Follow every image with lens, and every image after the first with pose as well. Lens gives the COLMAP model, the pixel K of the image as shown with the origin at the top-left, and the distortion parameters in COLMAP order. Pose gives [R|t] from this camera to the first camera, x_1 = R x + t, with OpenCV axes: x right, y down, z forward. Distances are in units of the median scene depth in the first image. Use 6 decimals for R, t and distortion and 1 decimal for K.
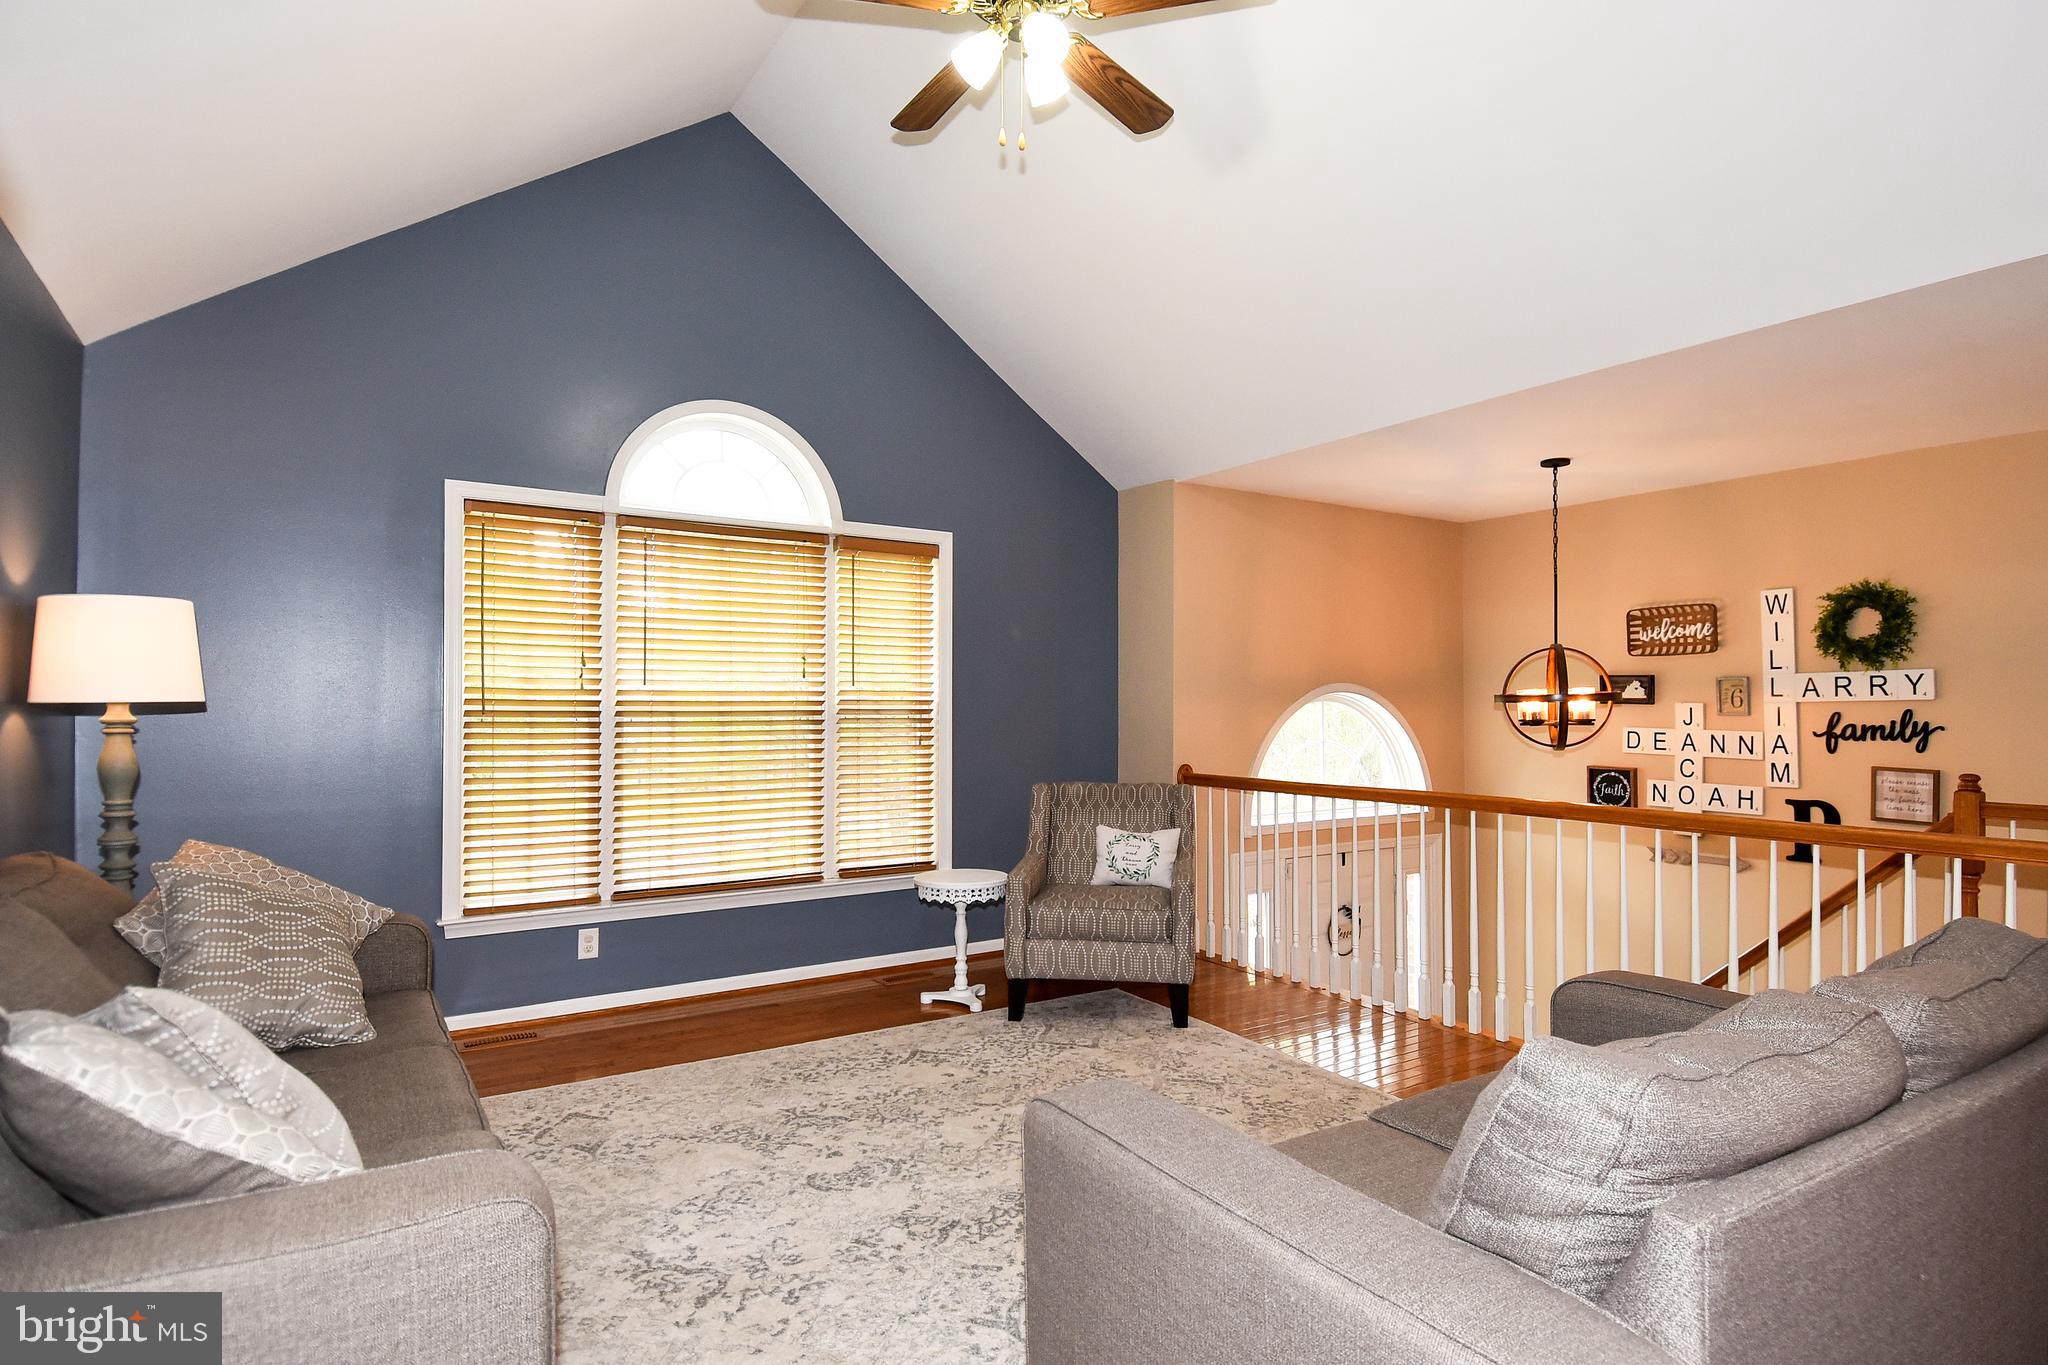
lens RADIAL K [[1081.2, 0, 1031.0], [0, 1081.2, 688.2], [0, 0, 1]] dist [0.021558, -0.029063]
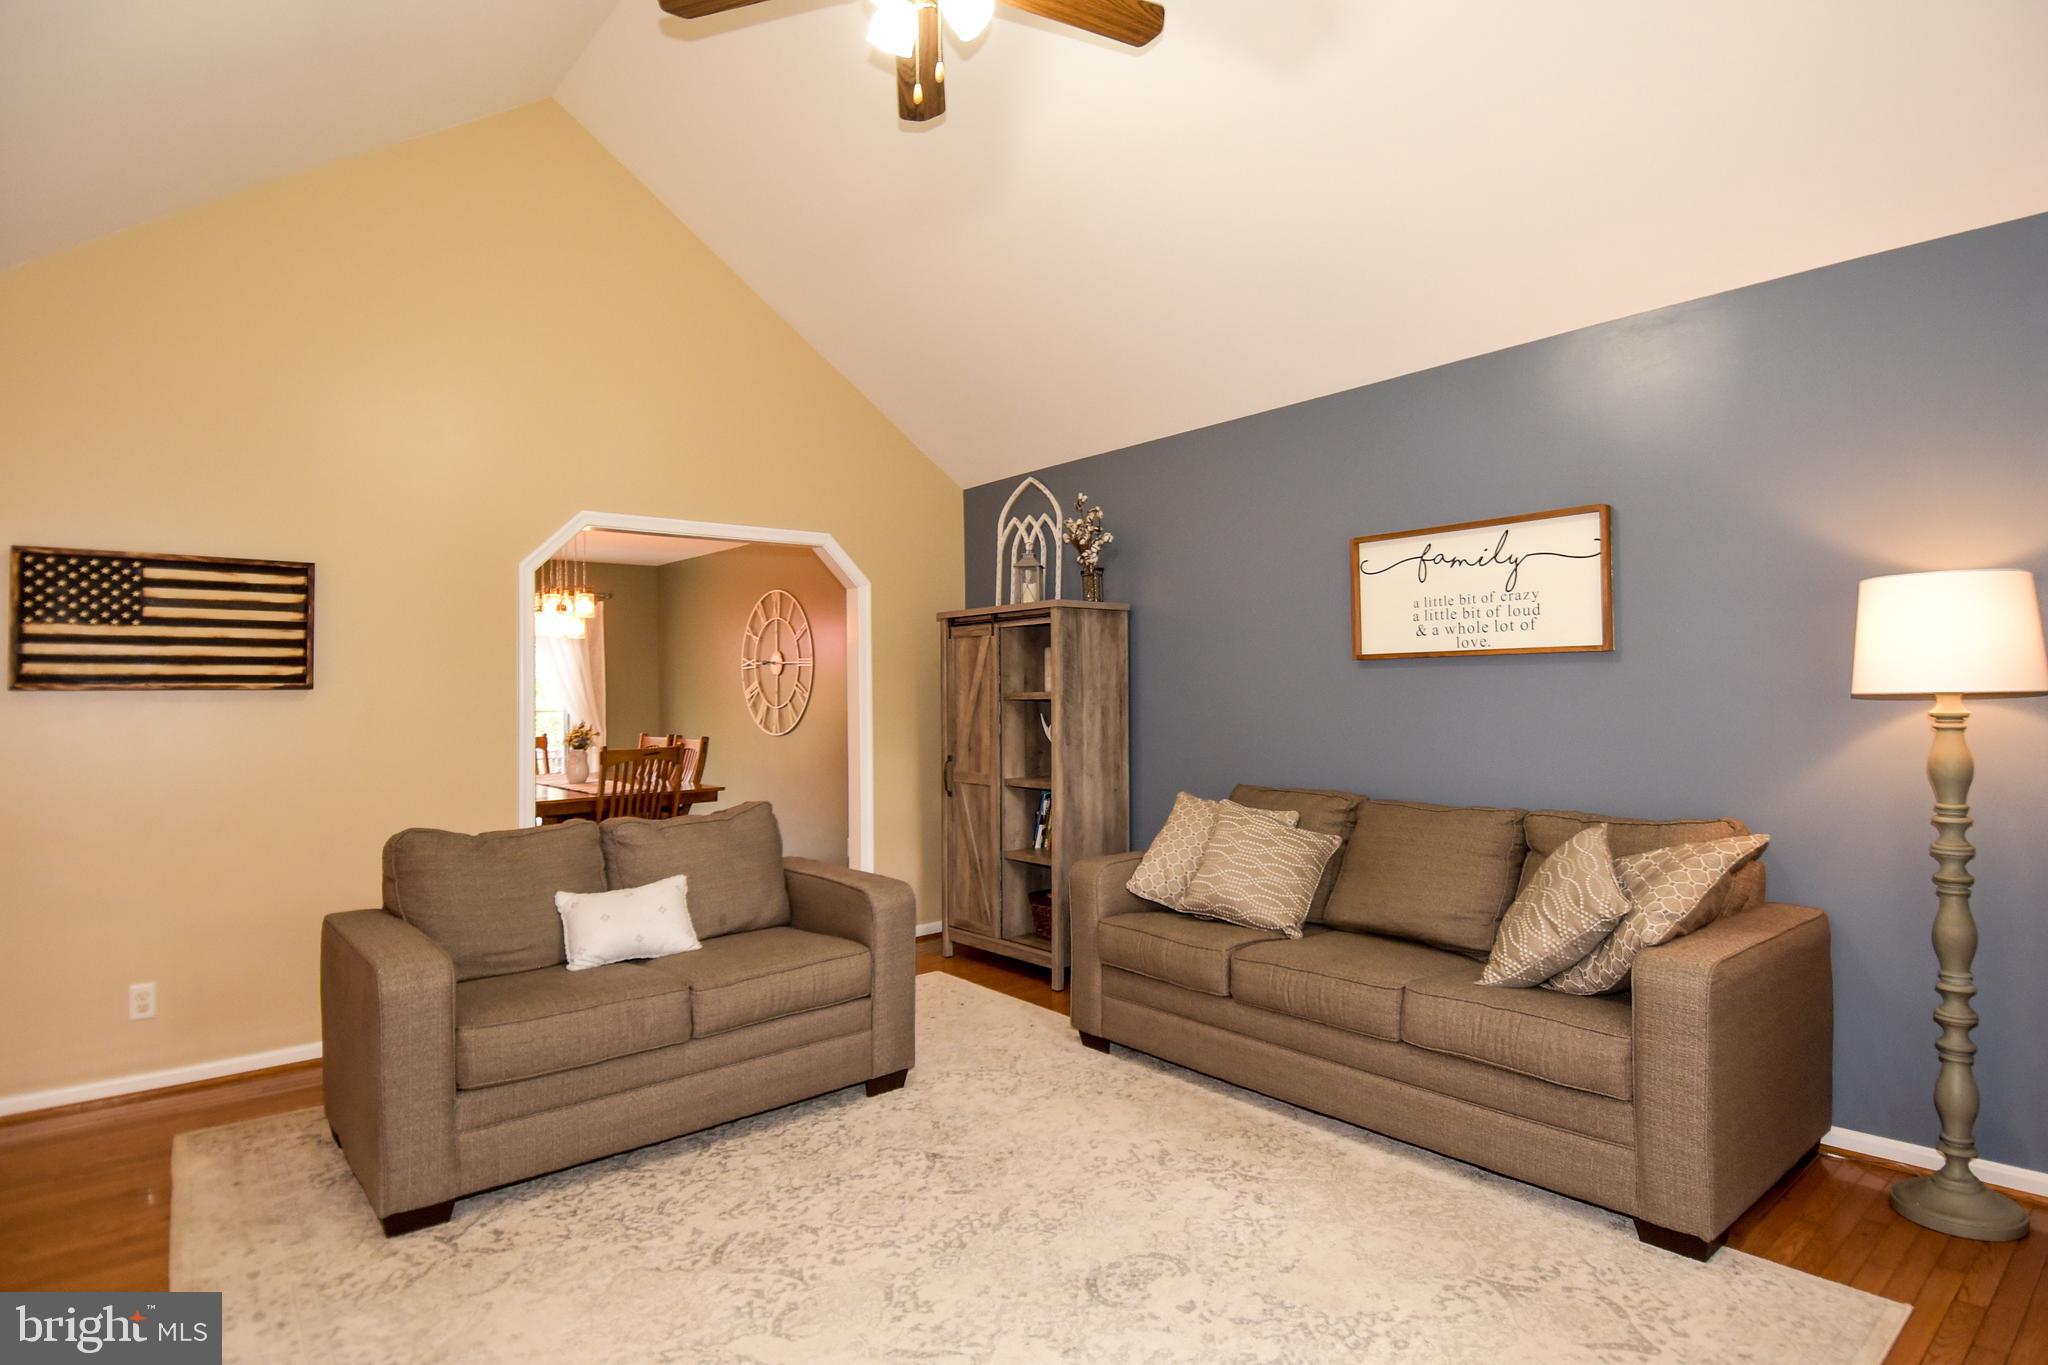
lens RADIAL K [[1081.2, 0, 1037.8], [0, 1081.2, 628.5], [0, 0, 1]] dist [0.021558, -0.029063]
pose [[-0.991478, 0.011388, -0.129774, 0.011735], [0.021067, 0.997076, -0.073457, 0.007161], [0.128558, -0.075565, -0.988819, 1.376594]]
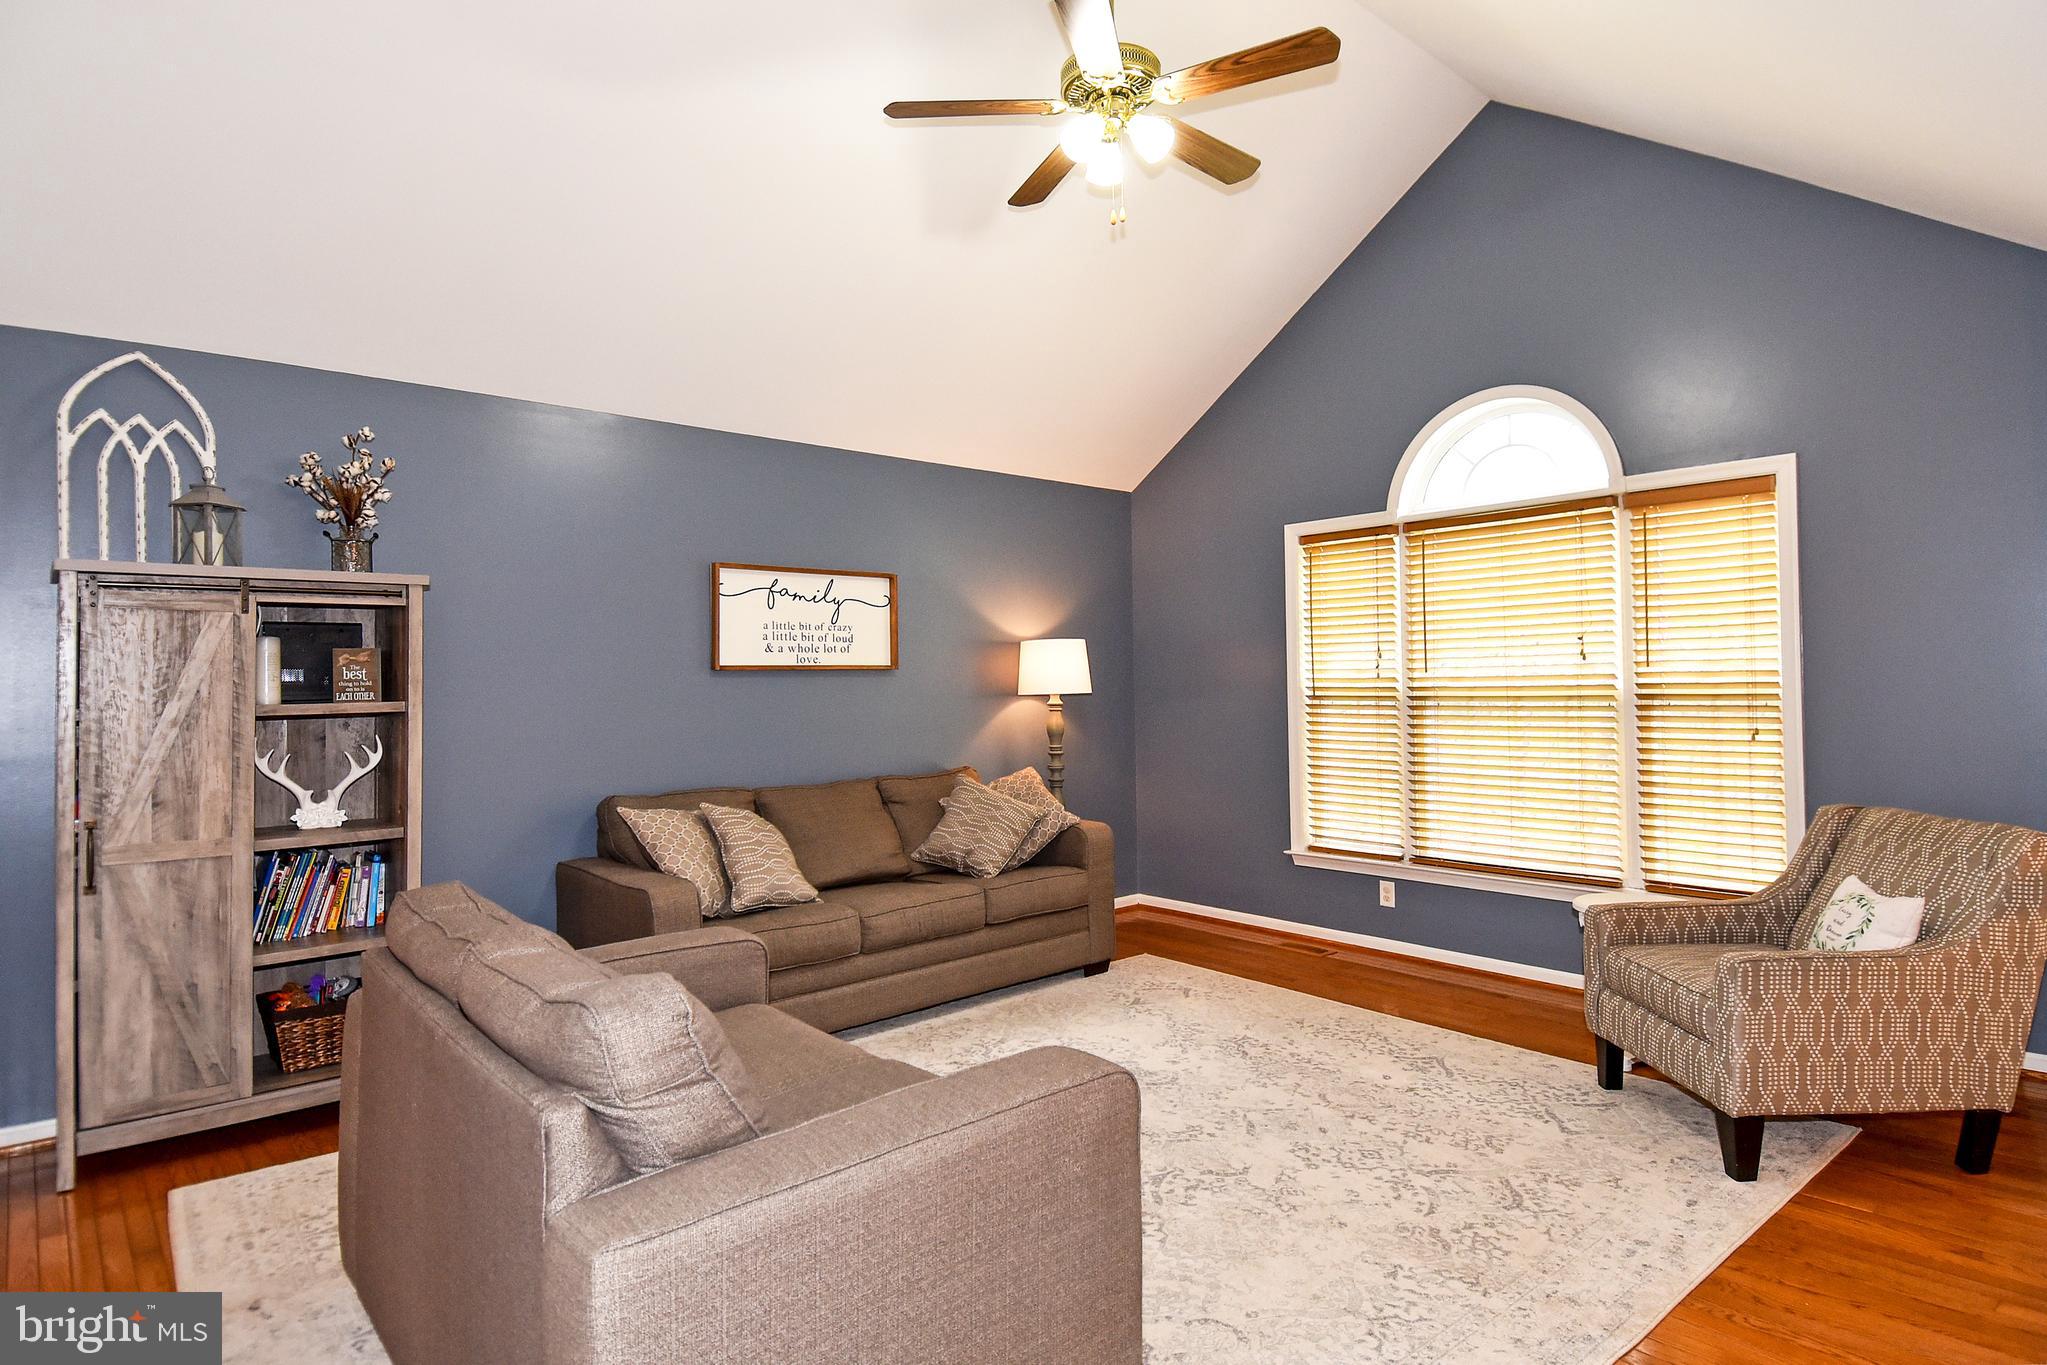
lens RADIAL K [[1080.7, 0, 1028.6], [0, 1080.7, 652.3], [0, 0, 1]] dist [0.021558, -0.029063]
pose [[0.143136, -0.031148, -0.989213, 0.806535], [0.035395, 0.999026, -0.026335, -0.010086], [0.989070, -0.031244, 0.144099, 0.520904]]
